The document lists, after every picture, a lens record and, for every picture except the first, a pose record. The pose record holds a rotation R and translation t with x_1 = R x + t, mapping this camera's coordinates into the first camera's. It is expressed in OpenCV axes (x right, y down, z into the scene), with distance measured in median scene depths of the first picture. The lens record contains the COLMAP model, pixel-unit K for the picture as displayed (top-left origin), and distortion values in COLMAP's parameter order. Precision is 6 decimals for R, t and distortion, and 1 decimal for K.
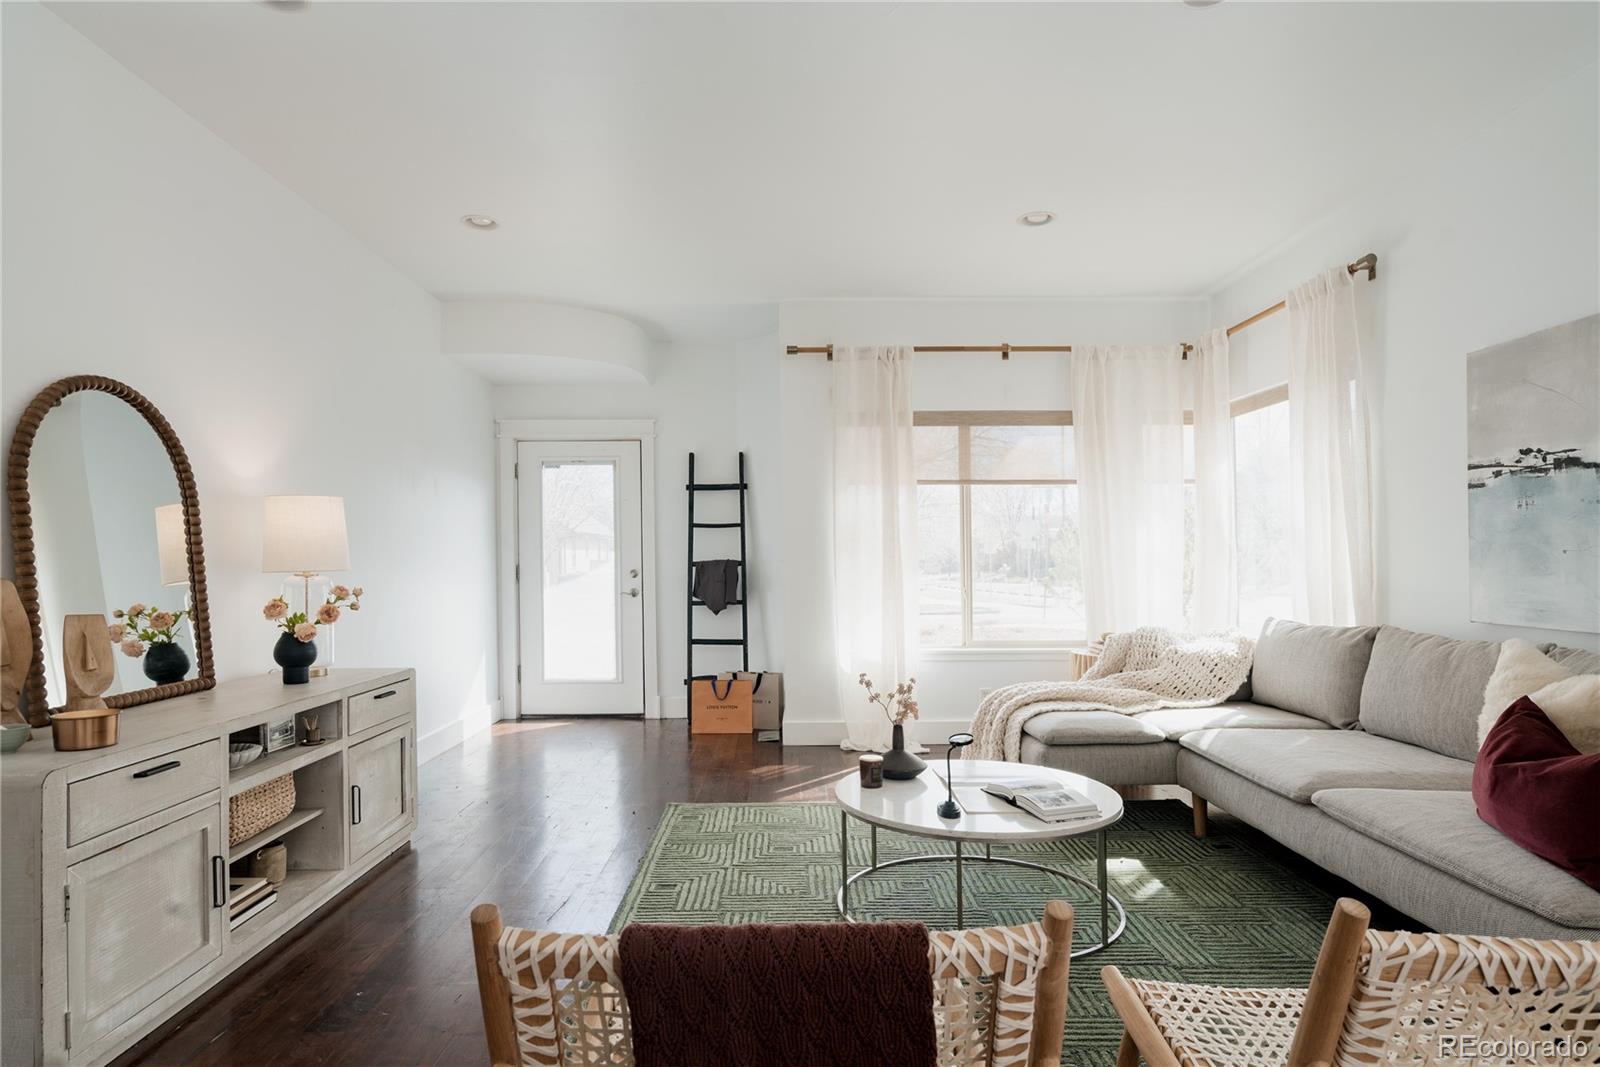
lens RADIAL K [[872.4, 0, 799.5], [0, 872.4, 563.3], [0, 0, 1]] dist [0.000697, 0.000154]
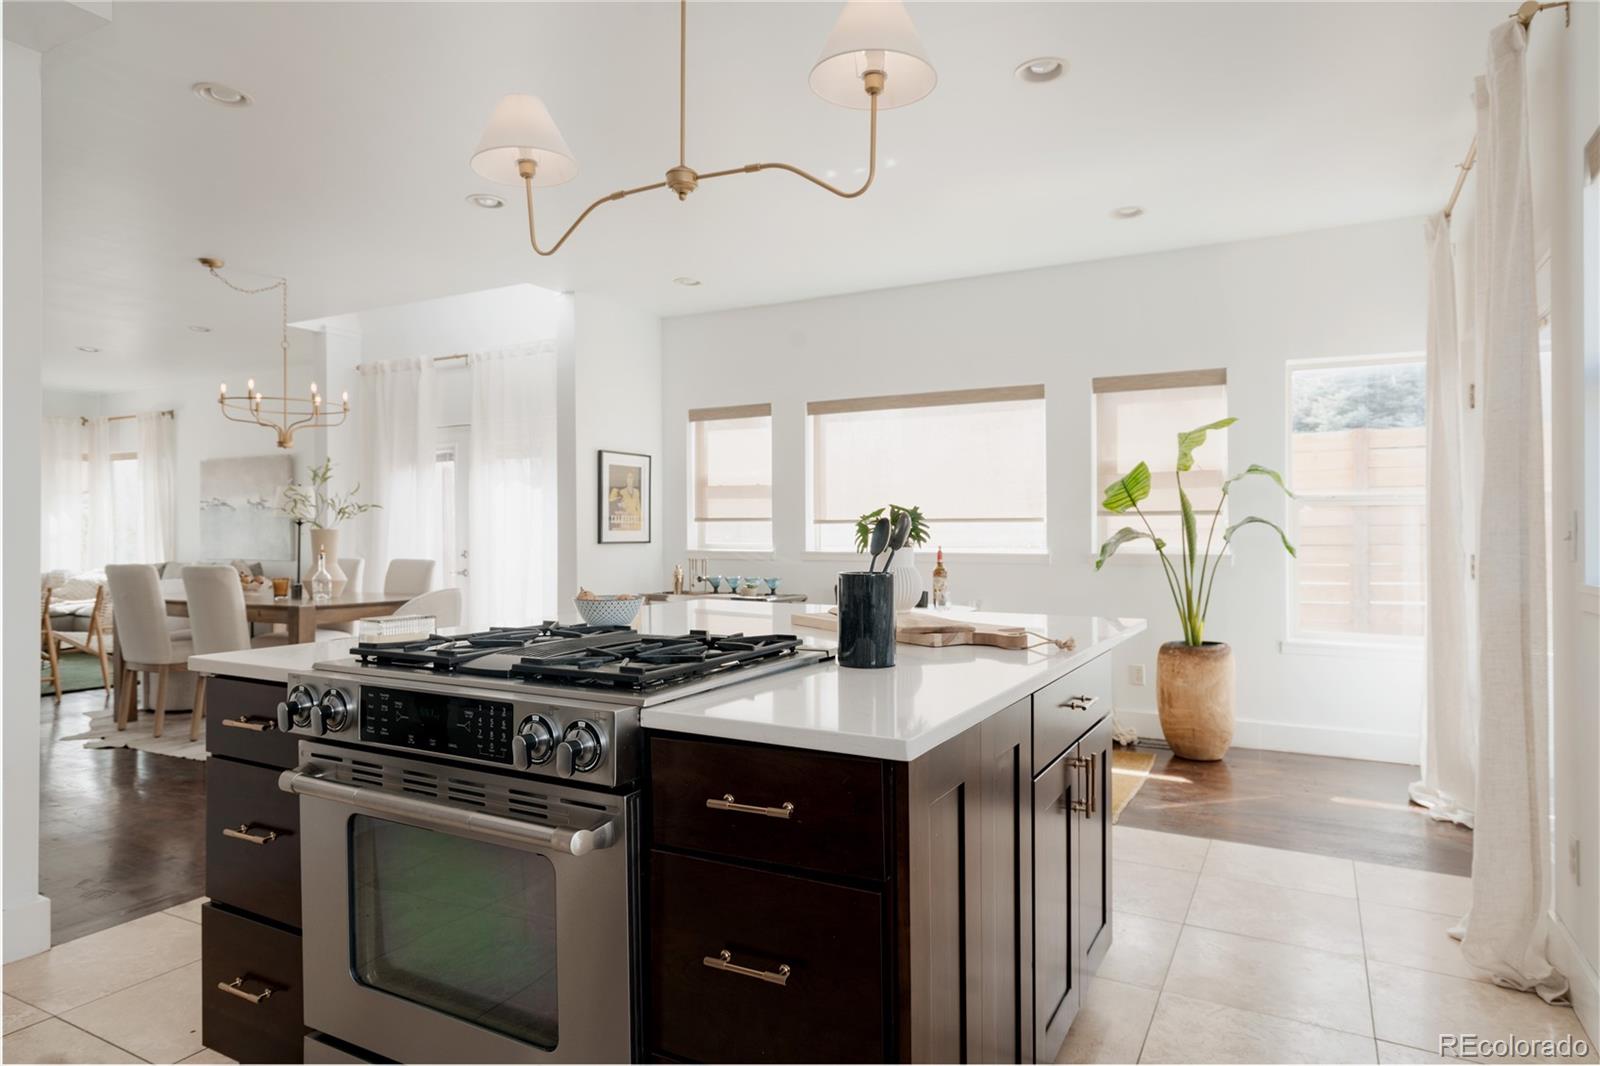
lens RADIAL K [[932.7, 0, 800.0], [0, 932.7, 533.0], [0, 0, 1]] dist [0.018190, 0.000146]
pose [[0.494508, 0.007739, 0.869139, -0.591236], [0.001592, 0.999951, -0.009809, 0.013099], [-0.869172, 0.006234, 0.494471, -1.428674]]
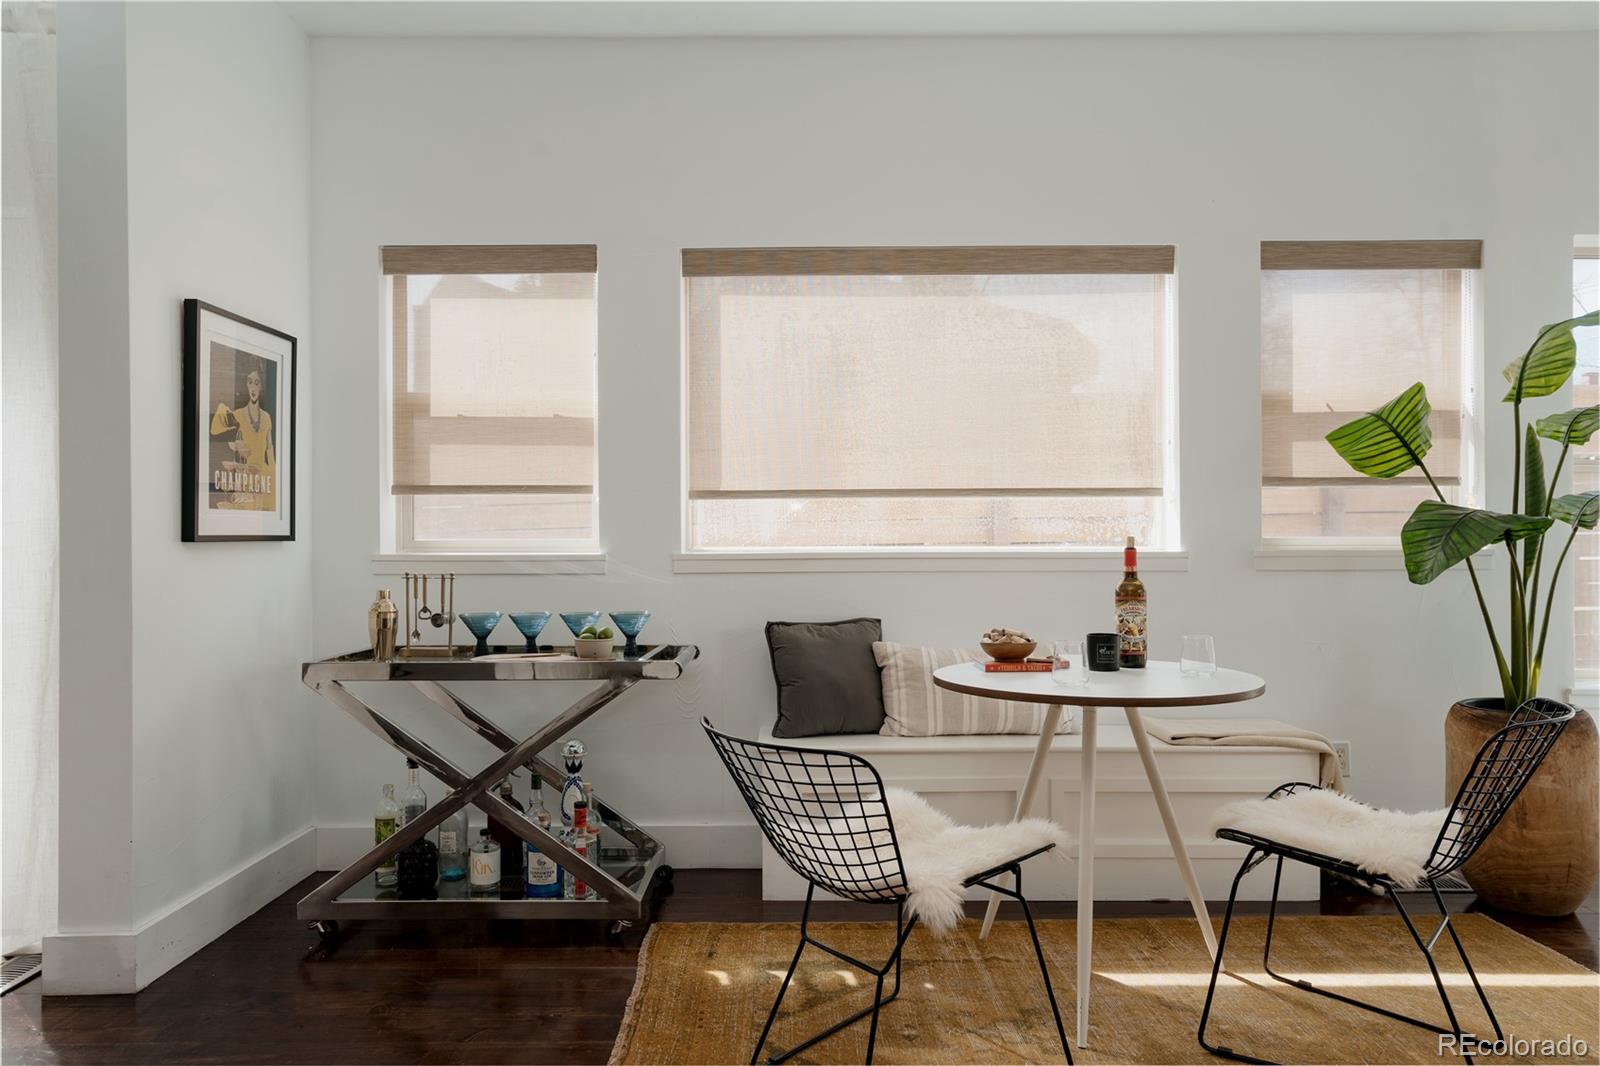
lens RADIAL K [[1077.1, 0, 821.3], [0, 1077.1, 534.2], [0, 0, 1]] dist [0.020158, -0.001135]
pose [[0.013521, 0.009535, 0.999863, -0.185406], [0.008951, 0.999913, -0.009656, 0.020040], [-0.999869, 0.009080, 0.013434, -0.894902]]
